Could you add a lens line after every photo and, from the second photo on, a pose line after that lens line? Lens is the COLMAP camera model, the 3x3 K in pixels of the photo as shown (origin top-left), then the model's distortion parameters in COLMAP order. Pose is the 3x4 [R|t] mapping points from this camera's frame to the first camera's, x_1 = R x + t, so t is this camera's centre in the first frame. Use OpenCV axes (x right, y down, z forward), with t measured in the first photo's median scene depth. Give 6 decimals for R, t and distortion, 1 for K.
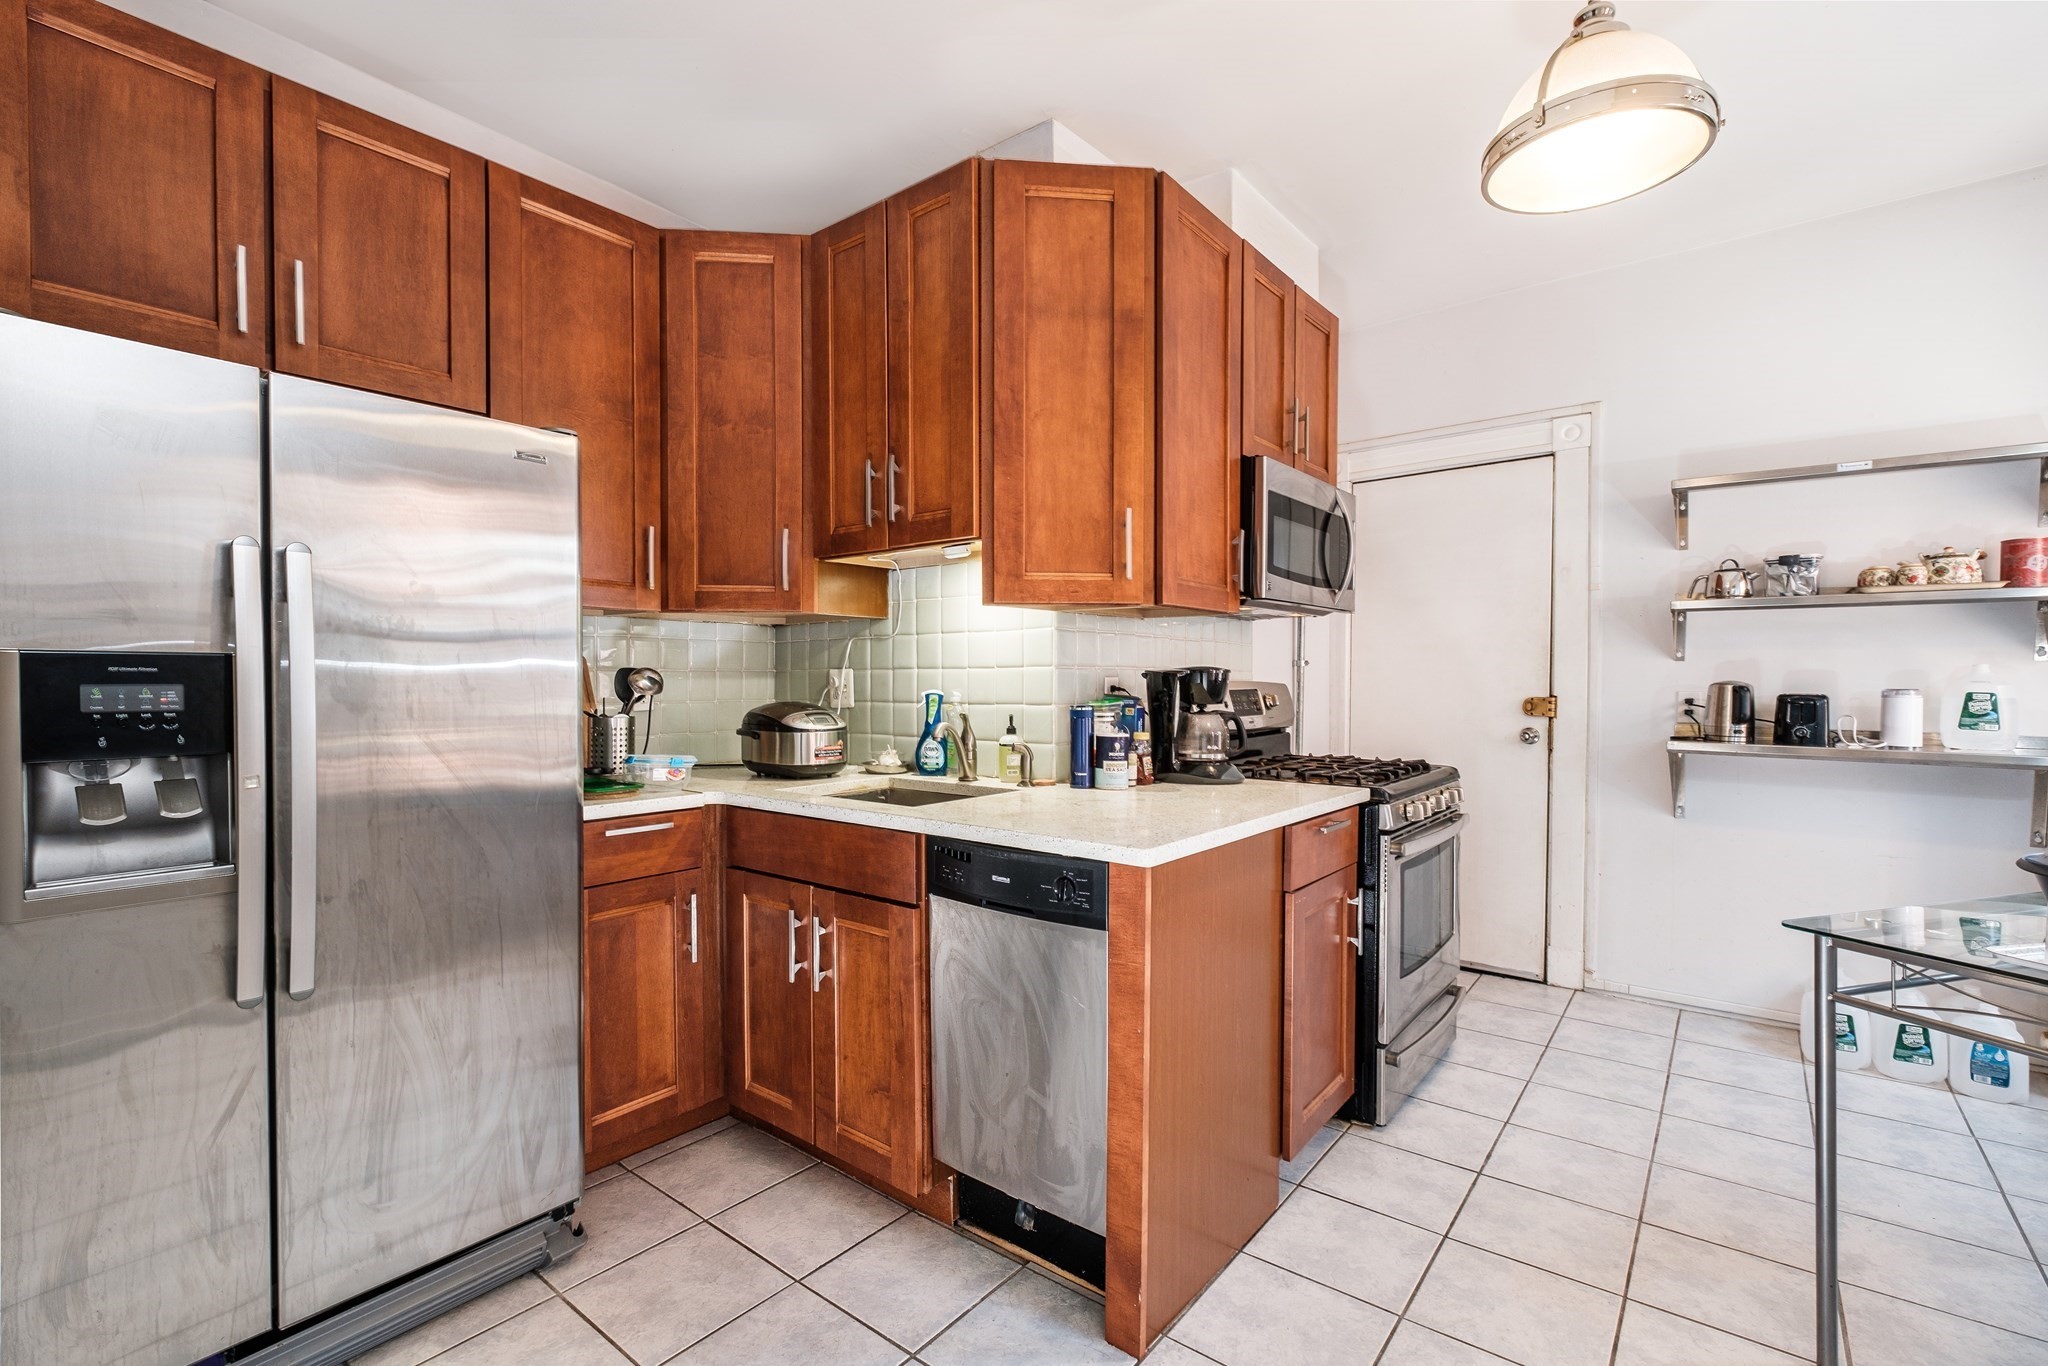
lens RADIAL K [[891.6, 0, 1023.1], [0, 891.6, 686.4], [0, 0, 1]] dist [0.000177, 0.000036]
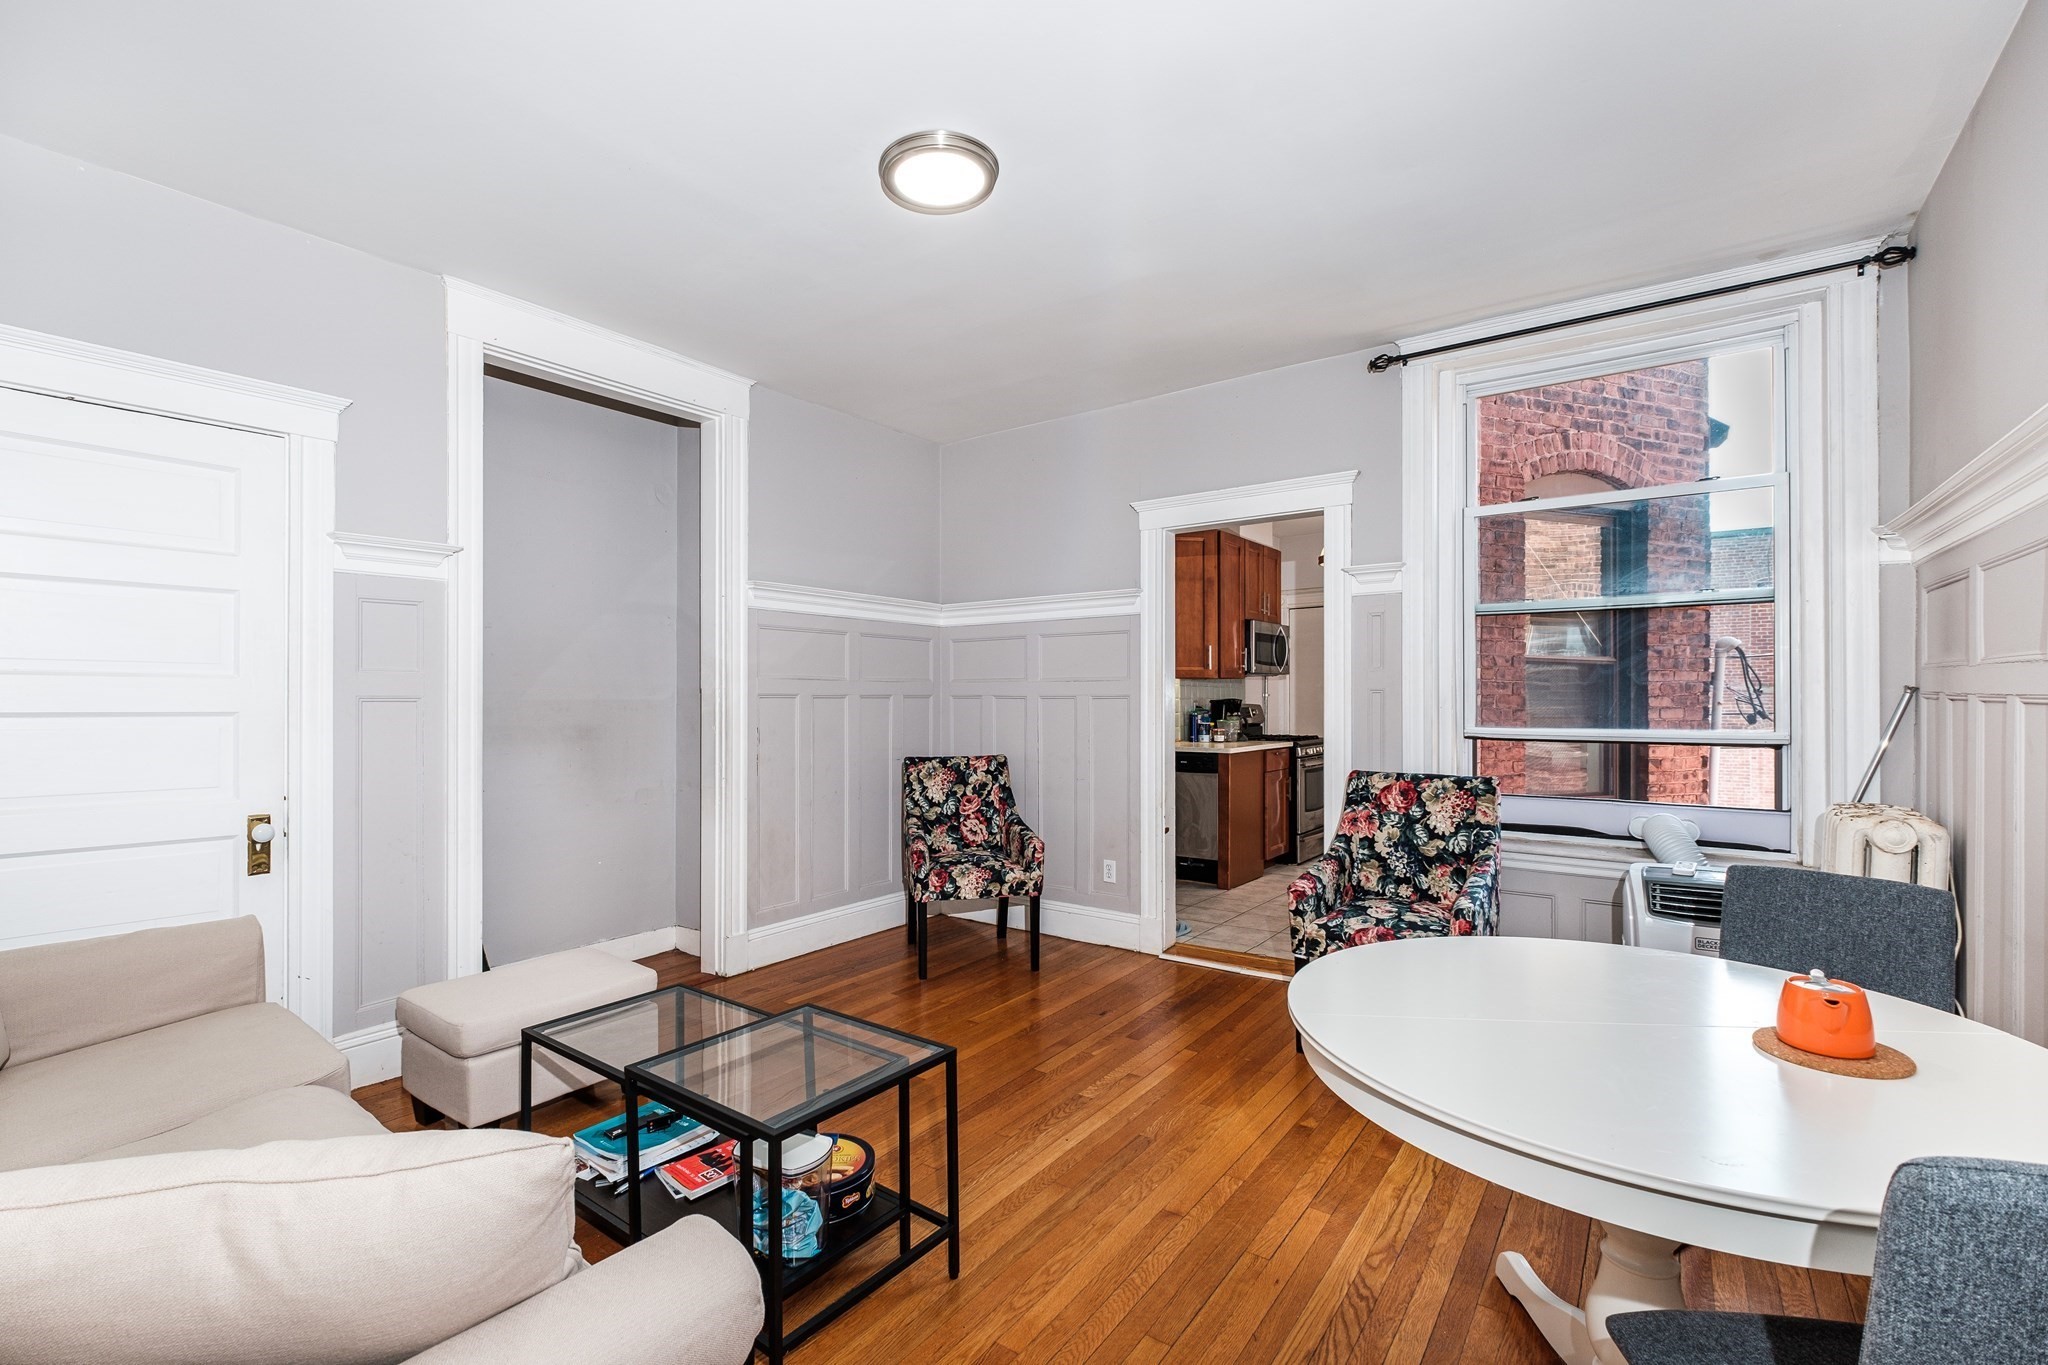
lens RADIAL K [[891.6, 0, 1024.4], [0, 891.6, 691.3], [0, 0, 1]] dist [0.000177, 0.000036]
pose [[0.998753, -0.003314, 0.049806, -0.571736], [0.004580, 0.999669, -0.025326, 0.021549], [-0.049706, 0.025523, 0.998438, -1.697294]]
